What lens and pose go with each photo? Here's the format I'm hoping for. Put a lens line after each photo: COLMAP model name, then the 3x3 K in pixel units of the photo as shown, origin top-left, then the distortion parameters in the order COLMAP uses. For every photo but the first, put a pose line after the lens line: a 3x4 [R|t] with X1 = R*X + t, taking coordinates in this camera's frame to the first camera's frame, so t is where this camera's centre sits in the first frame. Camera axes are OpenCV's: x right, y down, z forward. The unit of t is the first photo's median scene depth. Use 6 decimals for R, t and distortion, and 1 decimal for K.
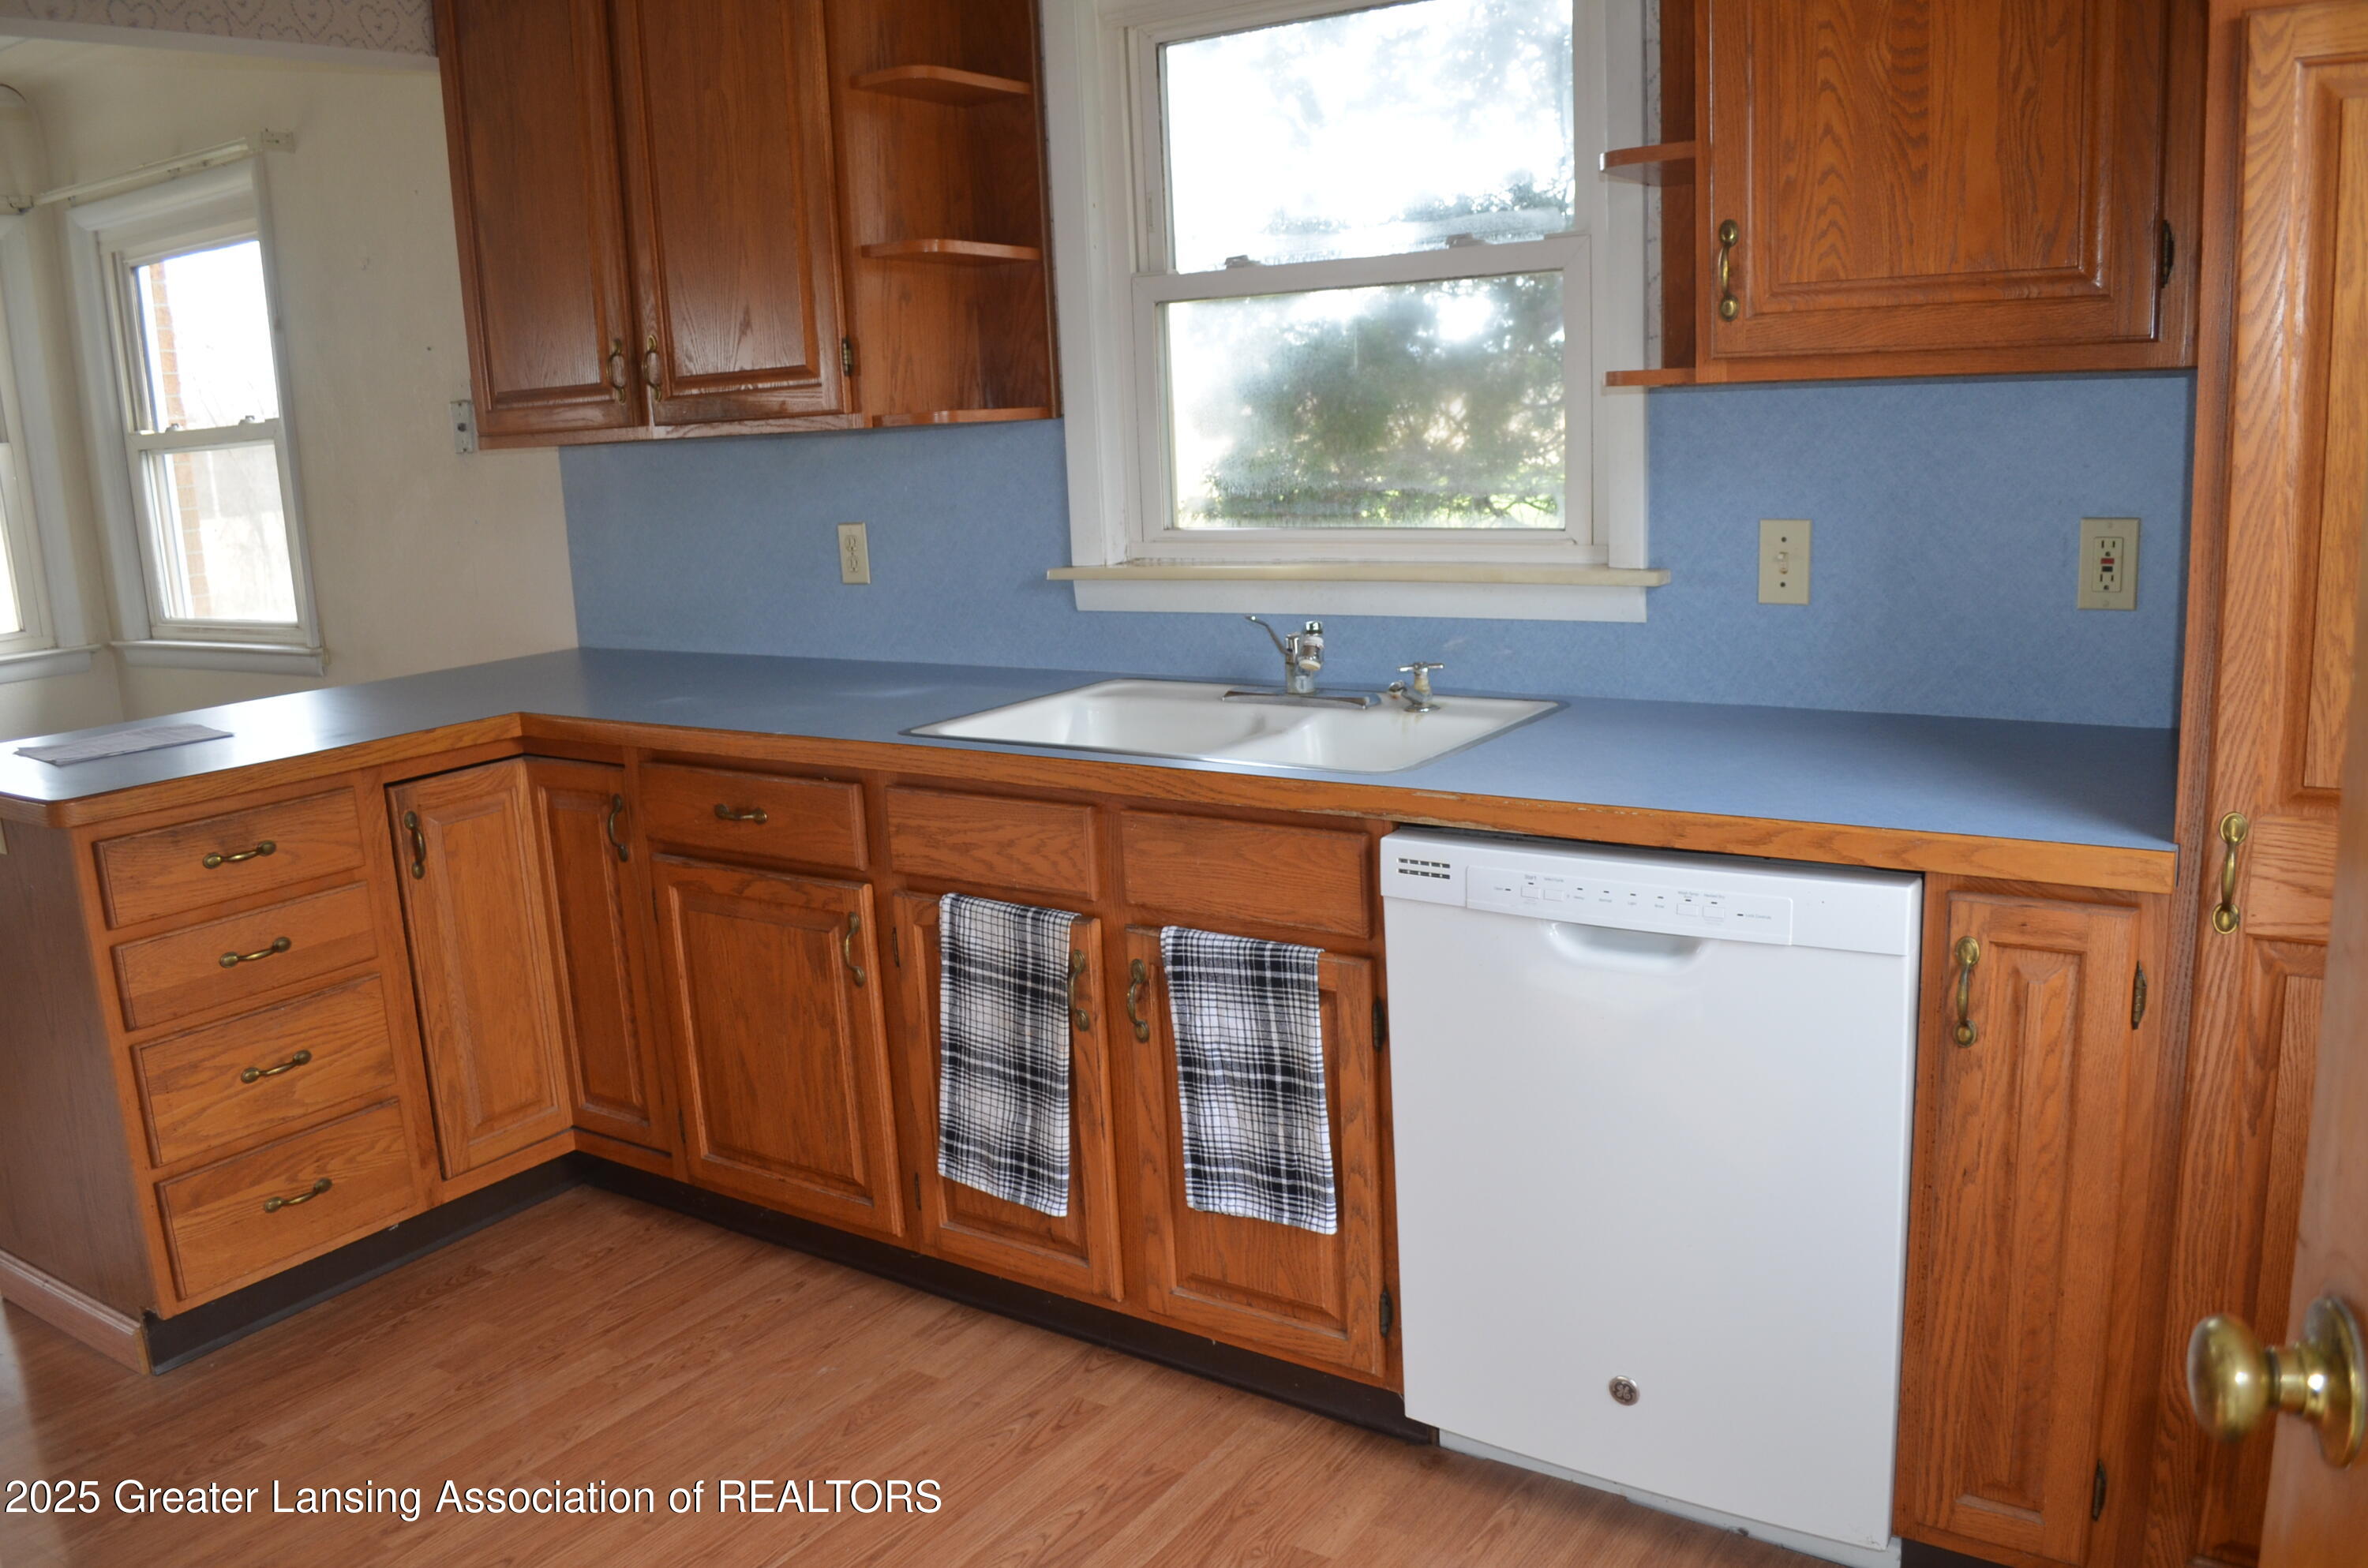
lens RADIAL K [[1824.8, 0, 1184.0], [0, 1824.8, 784.0], [0, 0, 1]] dist [-0.085917, 0.000615]
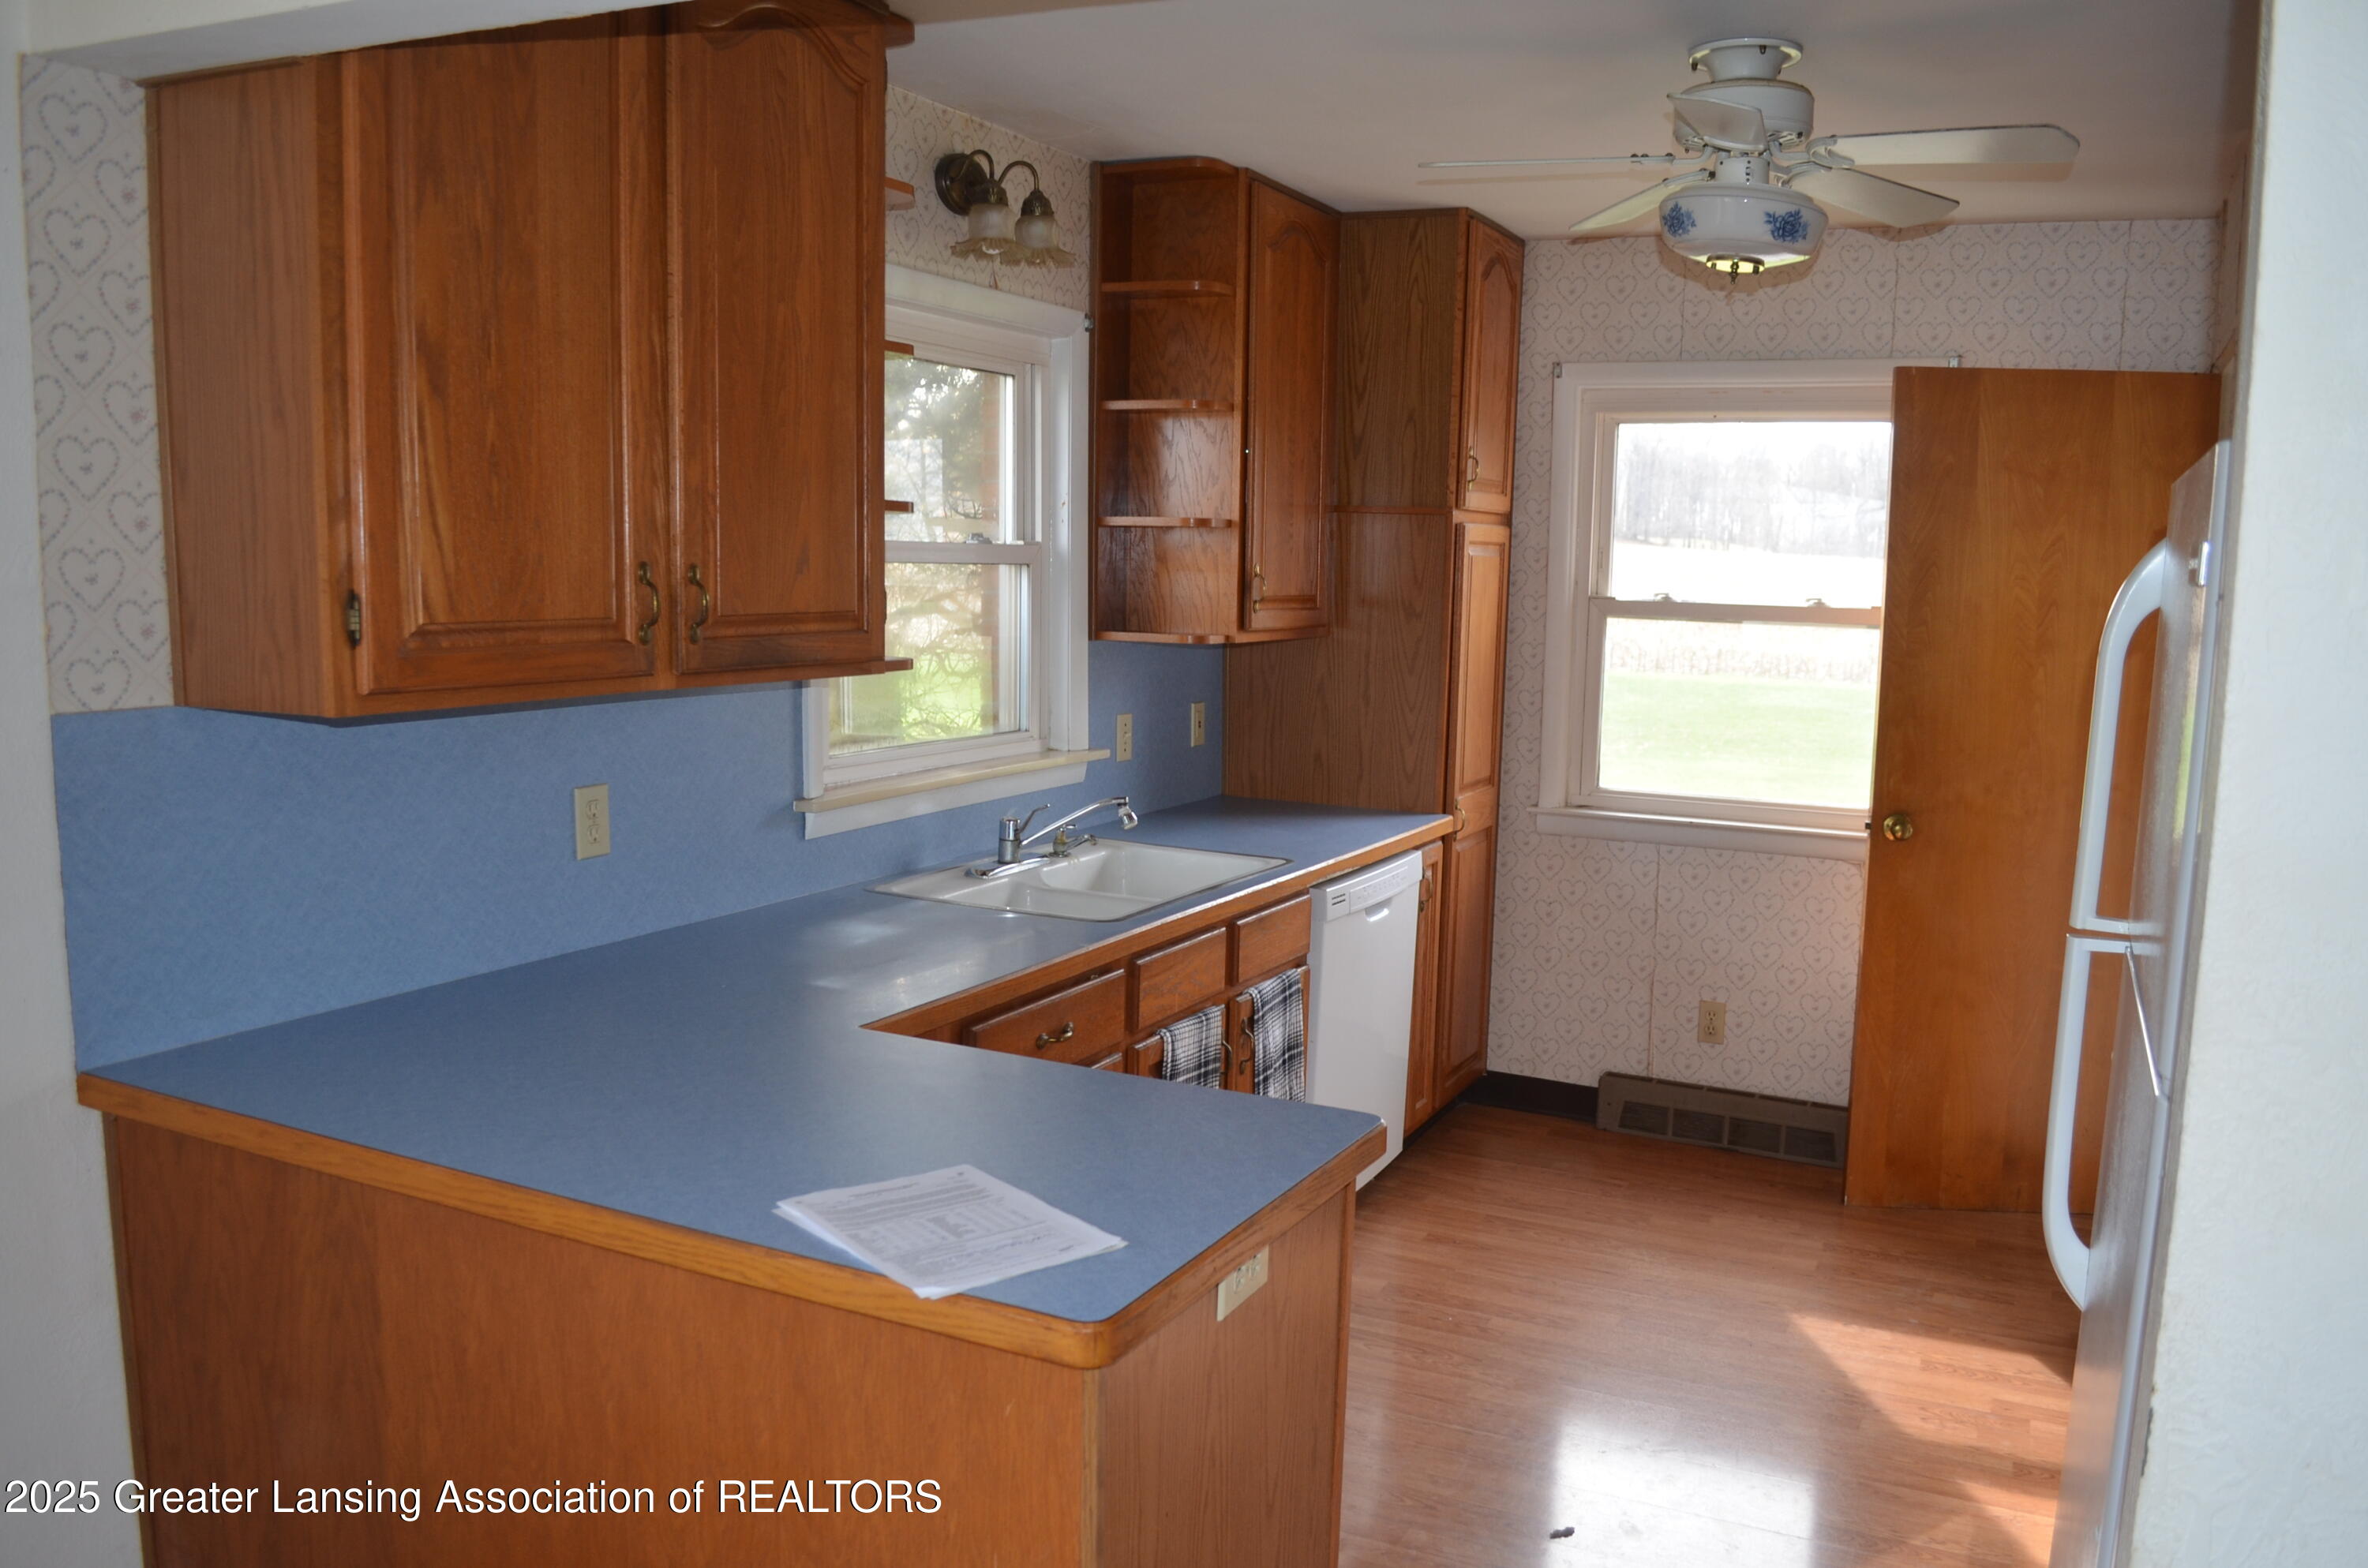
lens RADIAL K [[1824.8, 0, 1184.0], [0, 1824.8, 784.0], [0, 0, 1]] dist [-0.085917, 0.000615]
pose [[-0.105351, -0.078988, 0.991293, -1.202773], [0.185207, 0.977841, 0.097599, -0.201106], [-0.977036, 0.193876, -0.088388, 0.925089]]
